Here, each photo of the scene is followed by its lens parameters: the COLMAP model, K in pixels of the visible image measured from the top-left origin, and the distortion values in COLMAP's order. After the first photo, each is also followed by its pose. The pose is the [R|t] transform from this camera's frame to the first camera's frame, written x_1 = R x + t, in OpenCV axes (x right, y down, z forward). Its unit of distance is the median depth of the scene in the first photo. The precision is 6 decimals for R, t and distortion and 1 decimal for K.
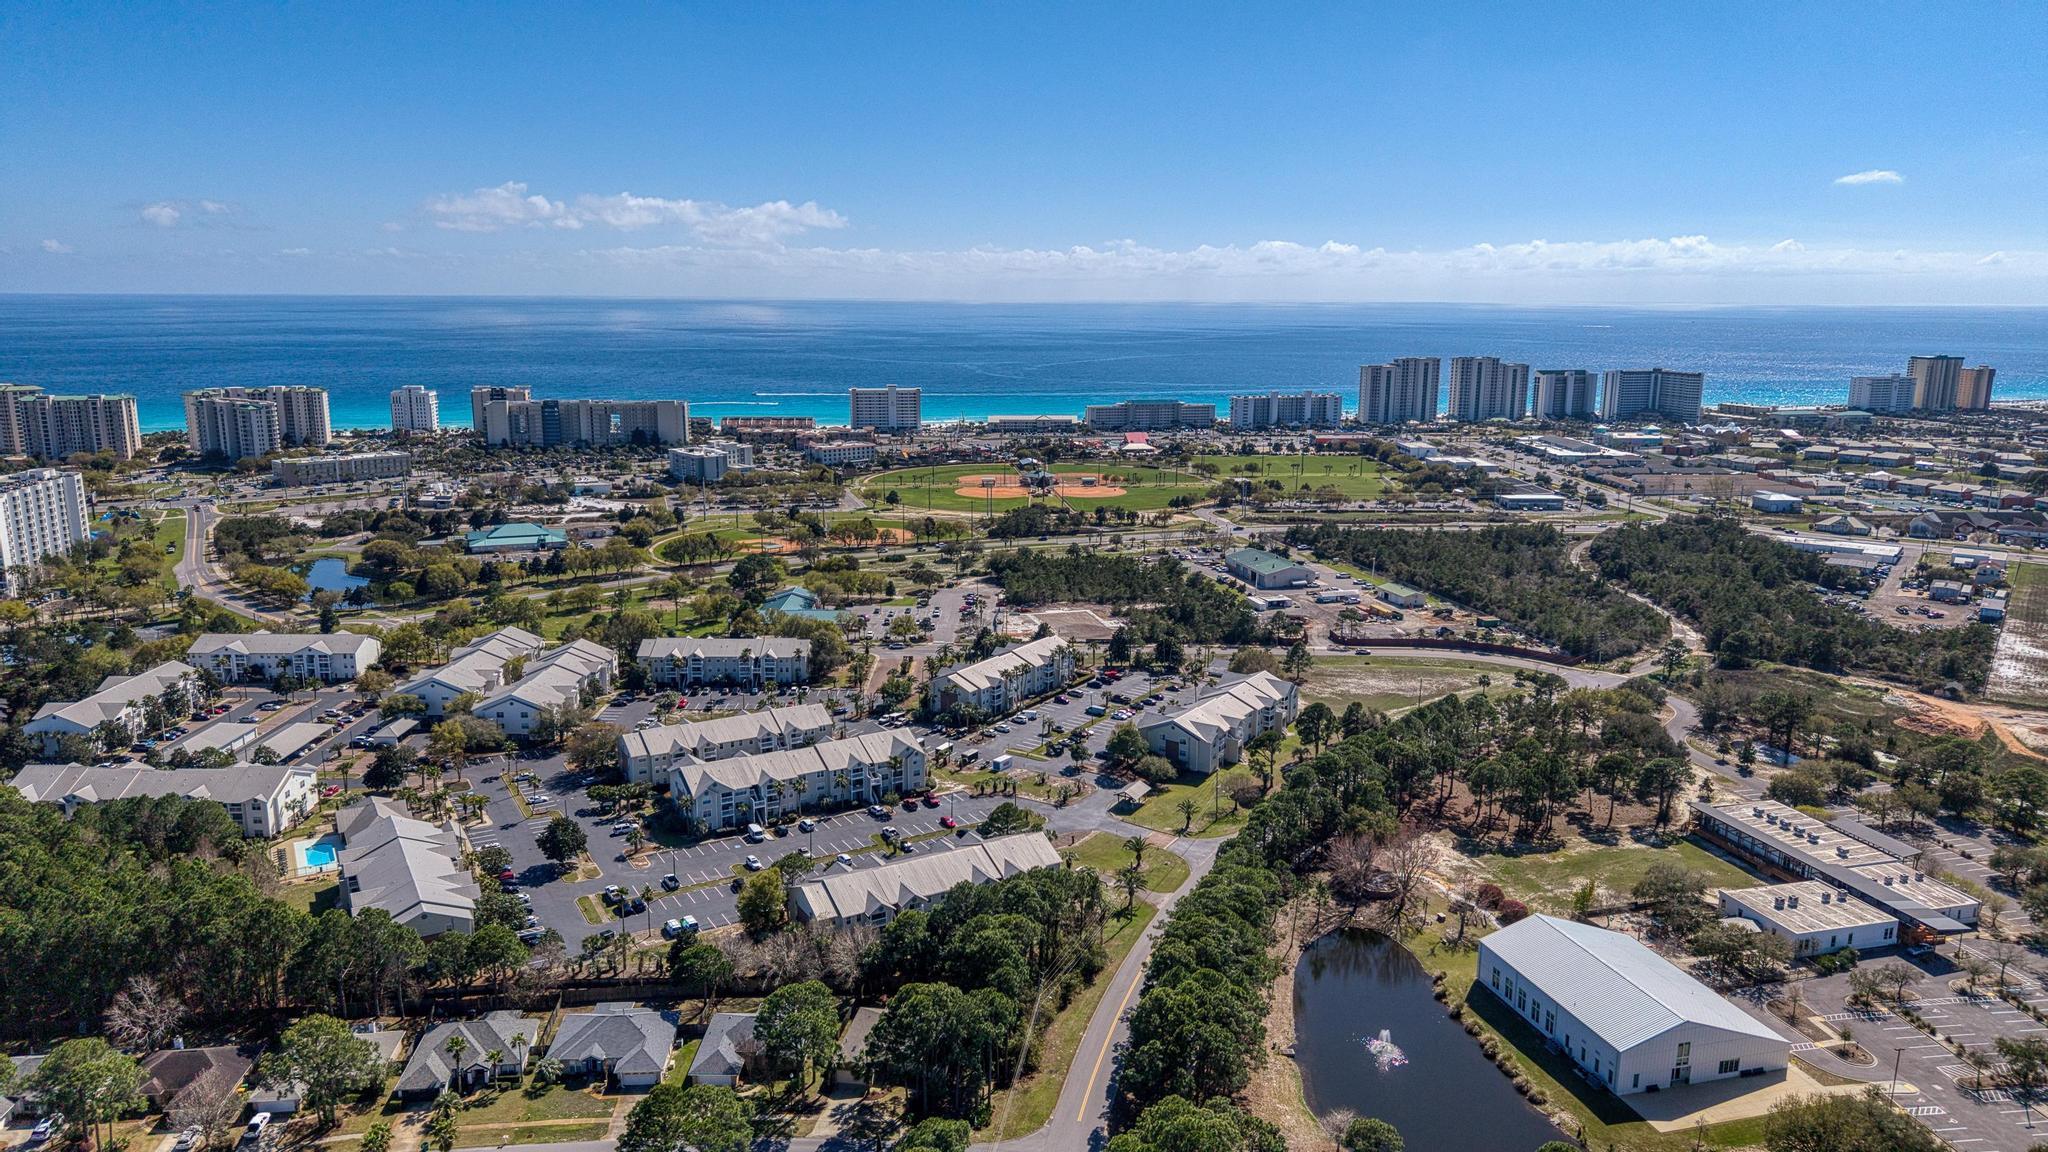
lens RADIAL K [[1373.9, 0, 1020.3], [0, 1373.9, 589.4], [0, 0, 1]] dist [0.020281, -0.011414]
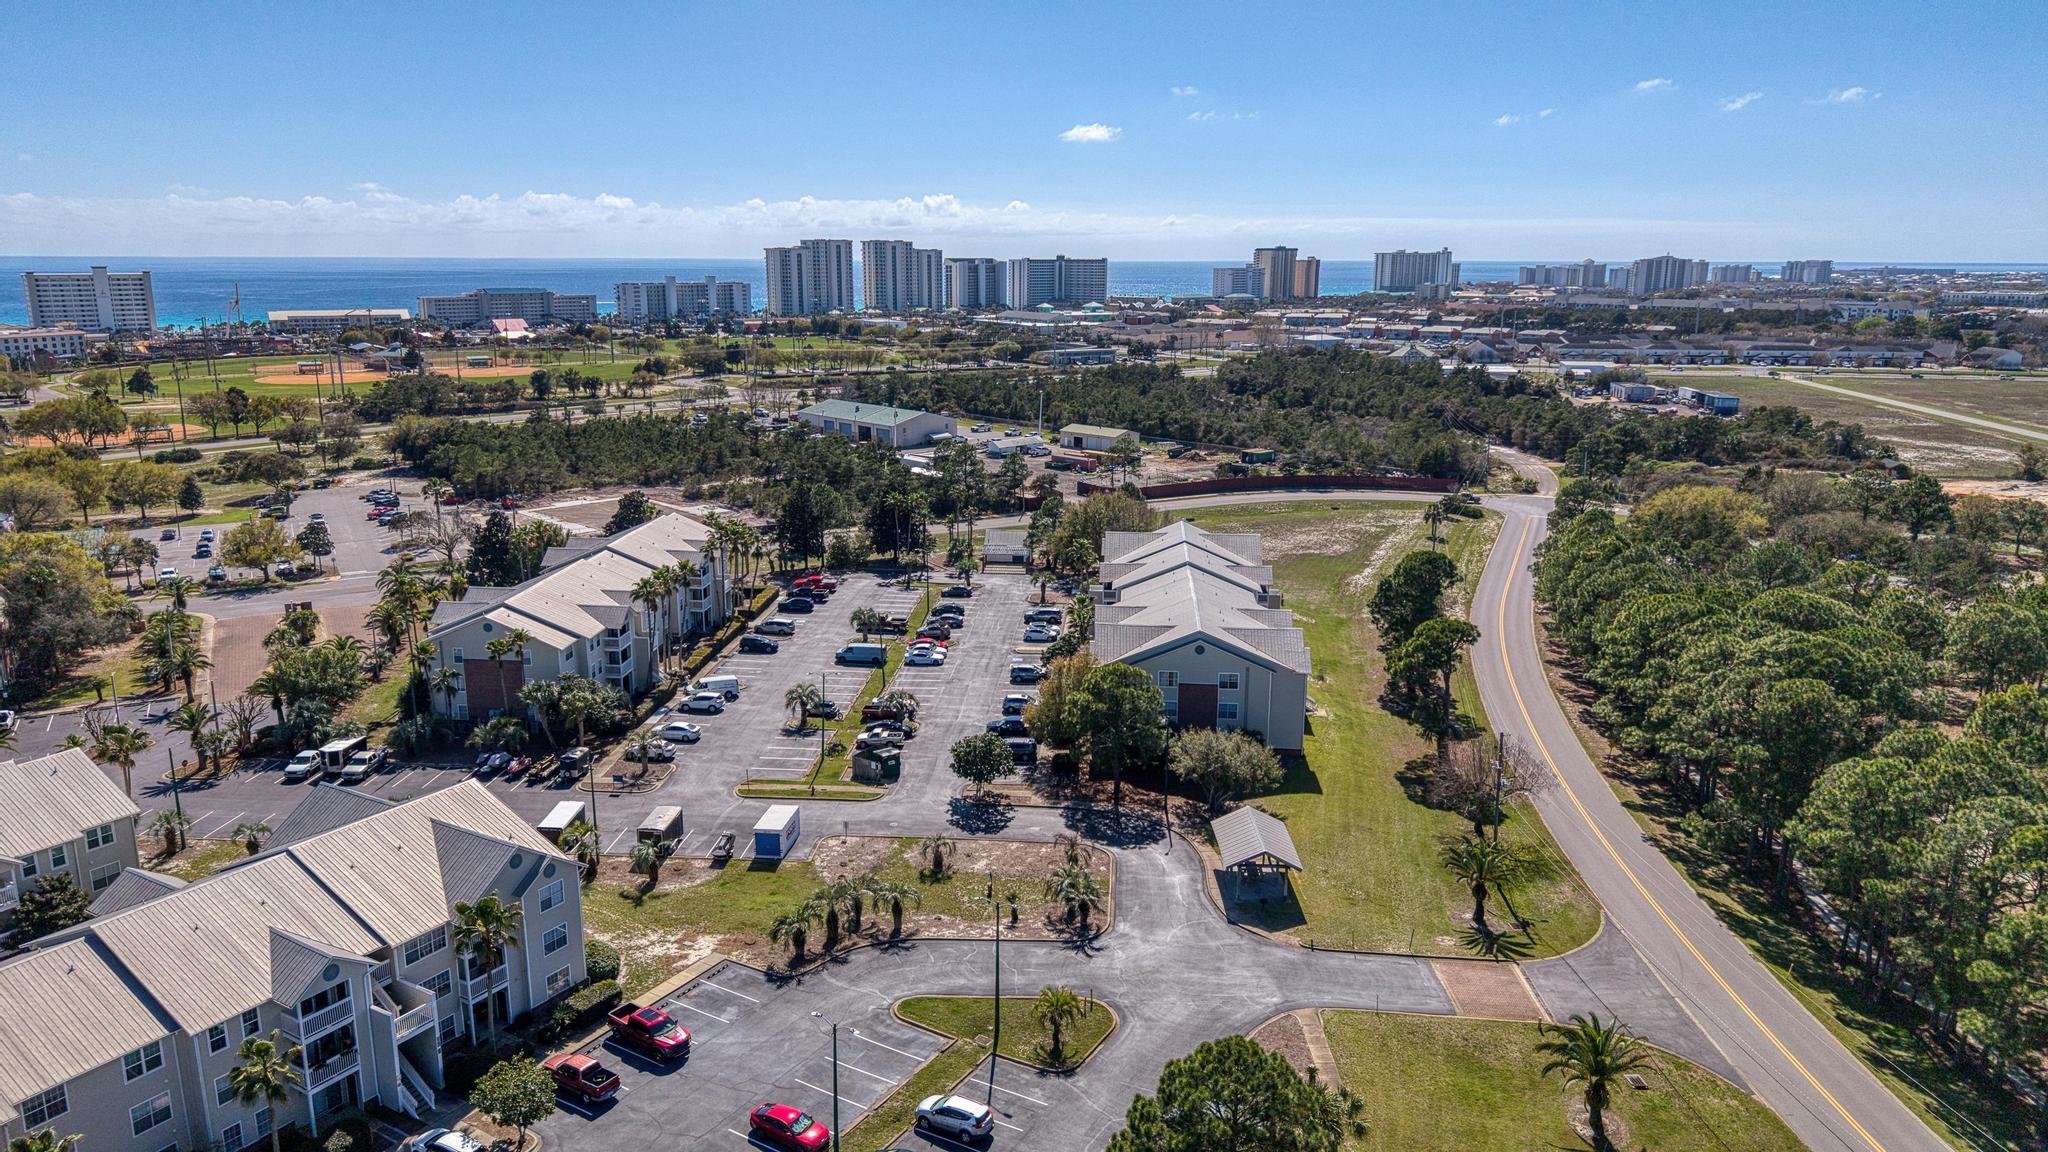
lens RADIAL K [[1373.9, 0, 1017.1], [0, 1373.9, 586.0], [0, 0, 1]] dist [0.020281, -0.011414]
pose [[0.877183, -0.116603, 0.465783, -0.073367], [0.105379, 0.993166, 0.050174, 0.039363], [-0.468450, 0.005072, 0.883475, 0.464062]]
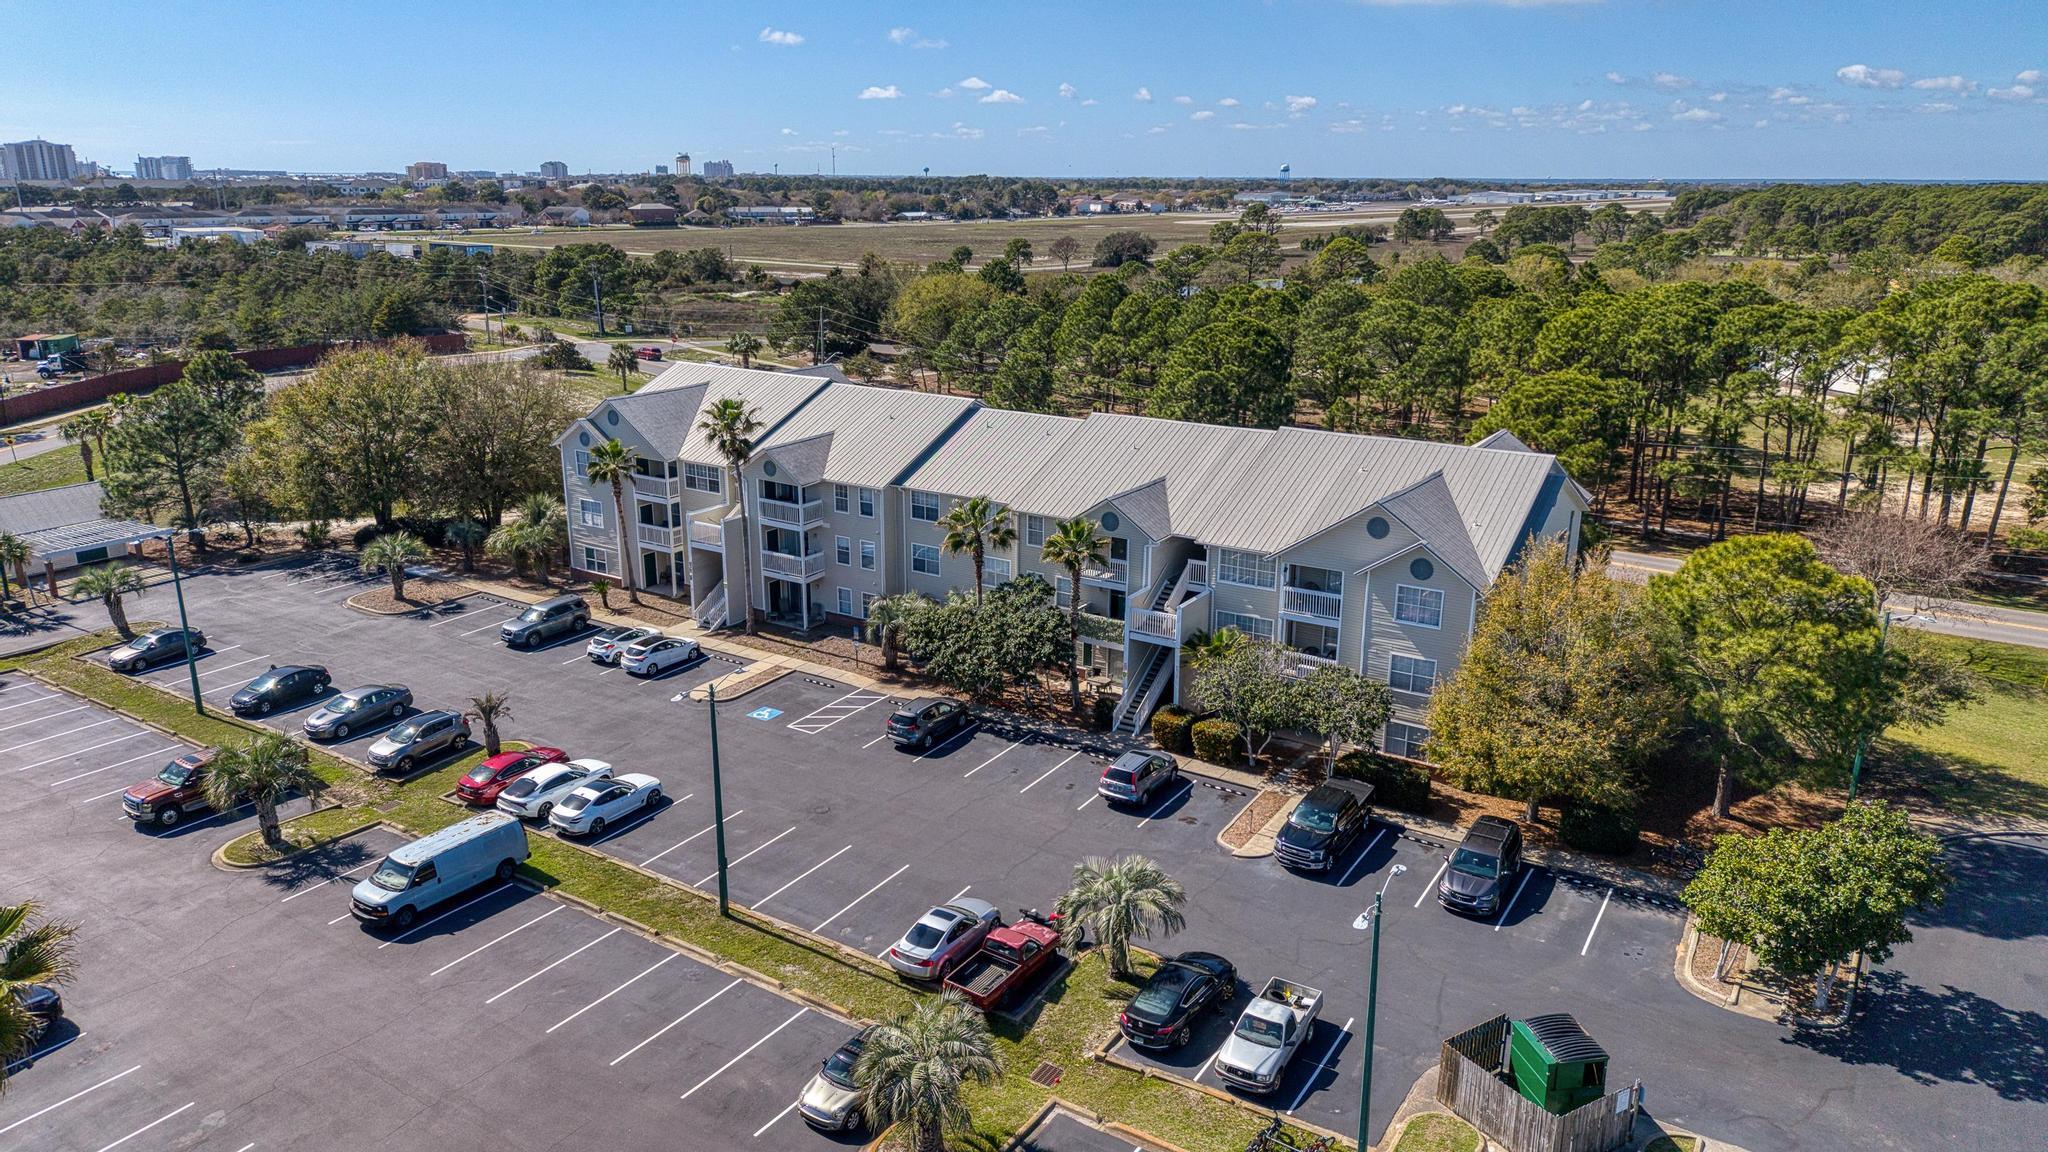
lens RADIAL K [[1373.9, 0, 1026.1], [0, 1373.9, 577.6], [0, 0, 1]] dist [0.020281, -0.011414]
pose [[-0.003113, -0.292680, 0.956205, -0.046138], [0.208948, 0.934913, 0.286843, 0.027934], [-0.977922, 0.200690, 0.058244, 0.716955]]
